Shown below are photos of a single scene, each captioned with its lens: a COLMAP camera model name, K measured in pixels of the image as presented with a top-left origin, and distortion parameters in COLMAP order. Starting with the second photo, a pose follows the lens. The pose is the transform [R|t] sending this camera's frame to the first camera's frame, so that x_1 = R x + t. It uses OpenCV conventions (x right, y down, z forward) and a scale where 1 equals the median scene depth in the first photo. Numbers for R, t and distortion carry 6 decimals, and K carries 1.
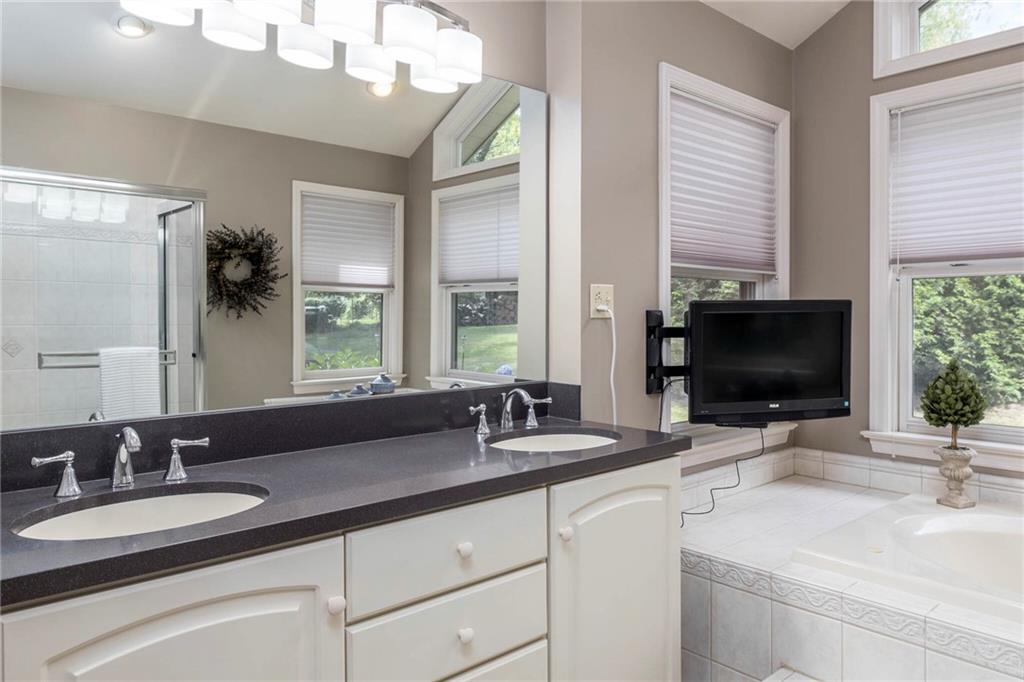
lens RADIAL K [[696.5, 0, 506.8], [0, 696.5, 335.4], [0, 0, 1]] dist [0.000408, -0.003346]
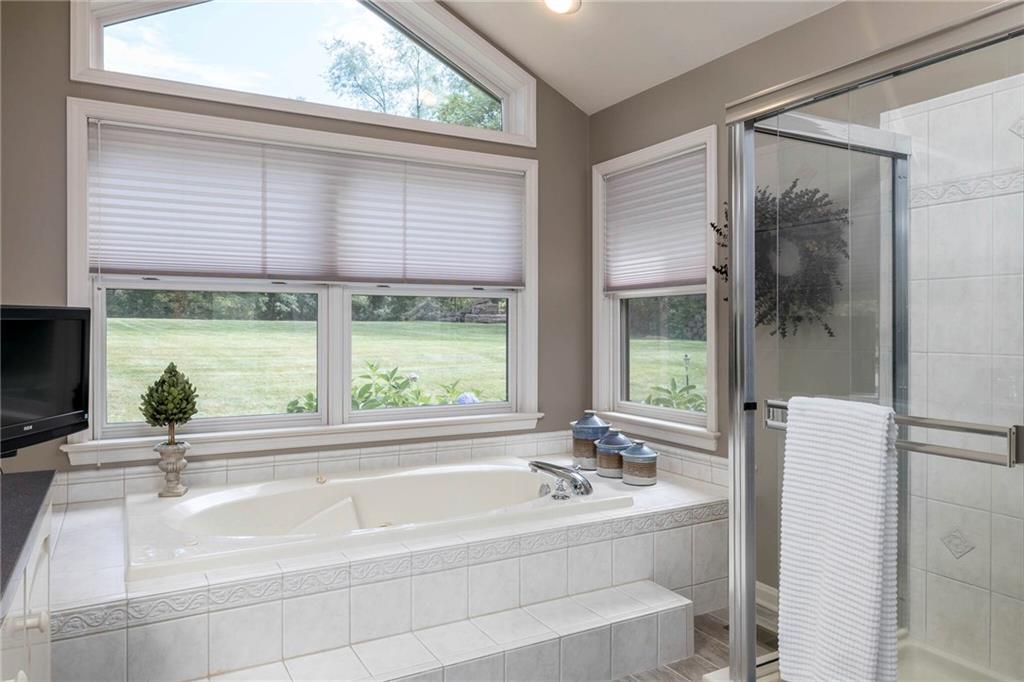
lens RADIAL K [[696.5, 0, 506.1], [0, 696.5, 336.5], [0, 0, 1]] dist [0.000408, -0.003346]
pose [[0.224212, -0.009271, 0.974496, -0.322623], [0.023439, 0.999717, 0.004118, -0.001640], [-0.974258, 0.021917, 0.224366, 0.227863]]
